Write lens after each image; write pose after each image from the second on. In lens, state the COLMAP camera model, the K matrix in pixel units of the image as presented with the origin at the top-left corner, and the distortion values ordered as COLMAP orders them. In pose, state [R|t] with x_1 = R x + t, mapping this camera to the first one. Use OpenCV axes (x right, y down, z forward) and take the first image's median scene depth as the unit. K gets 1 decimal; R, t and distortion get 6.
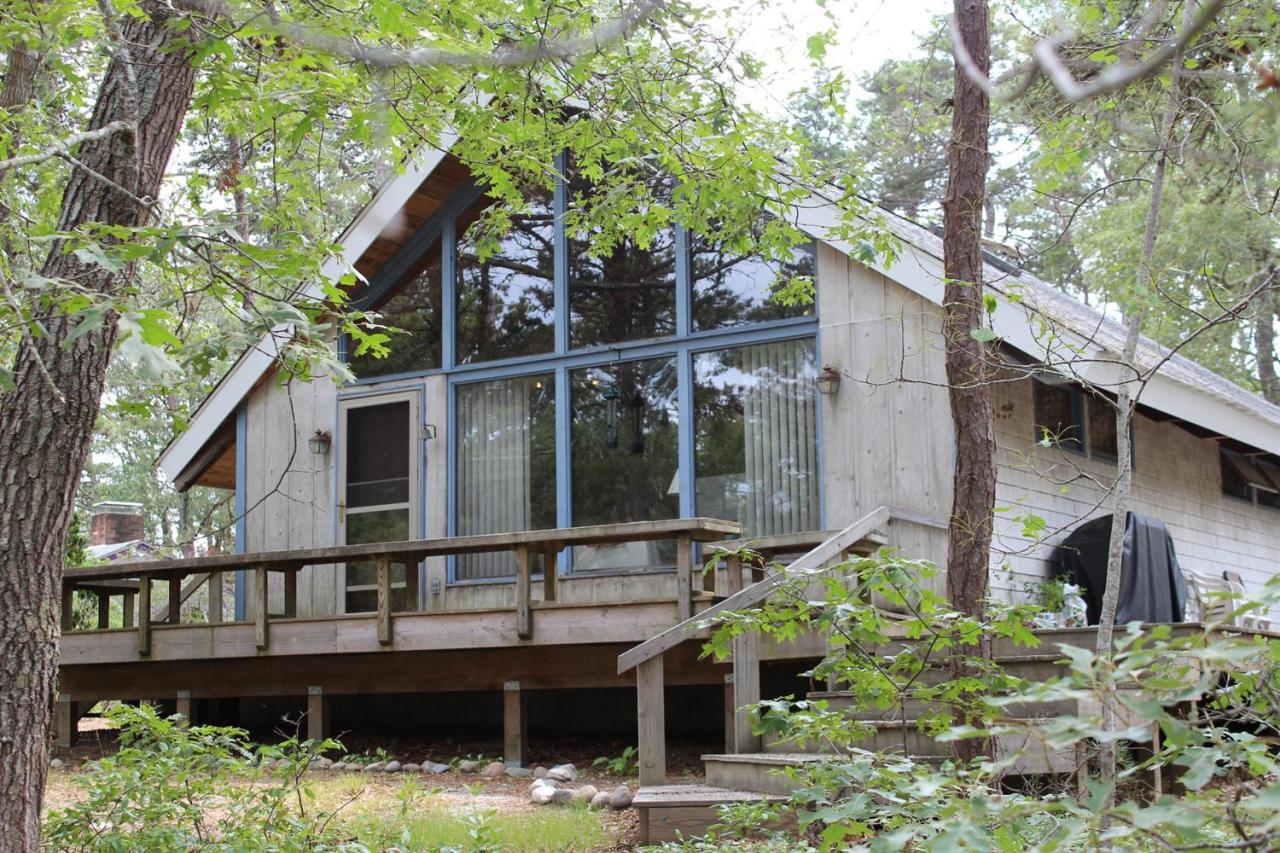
lens RADIAL K [[1997.0, 0, 639.5], [0, 1997.0, 428.0], [0, 0, 1]] dist [-0.005989, 0.000000]
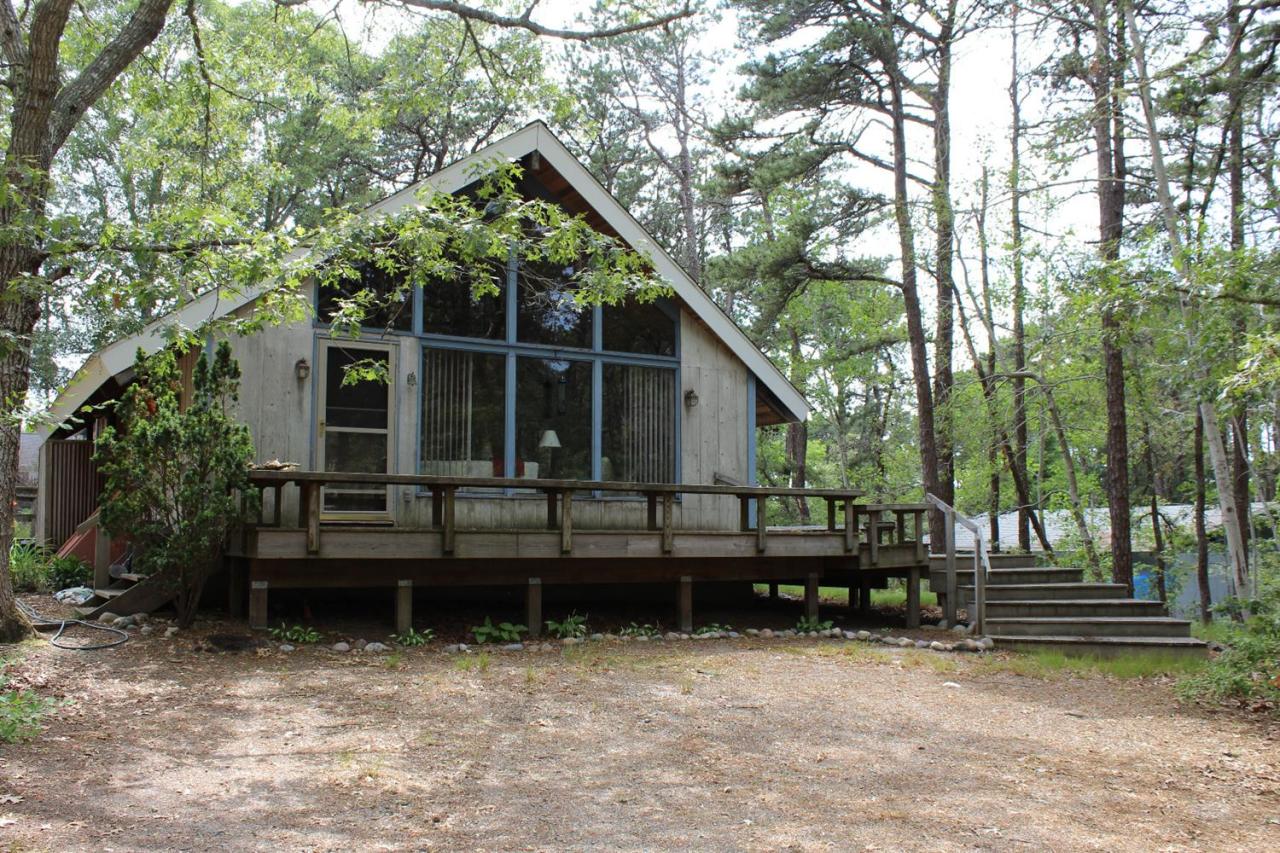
lens RADIAL K [[1185.0, 0, 639.6], [0, 1185.0, 427.6], [0, 0, 1]] dist [0.000942, 0.000000]
pose [[0.420859, 0.100239, 0.901571, -0.748915], [-0.144991, 0.988532, -0.042225, 0.044955], [-0.895464, -0.112949, 0.430567, 0.517432]]
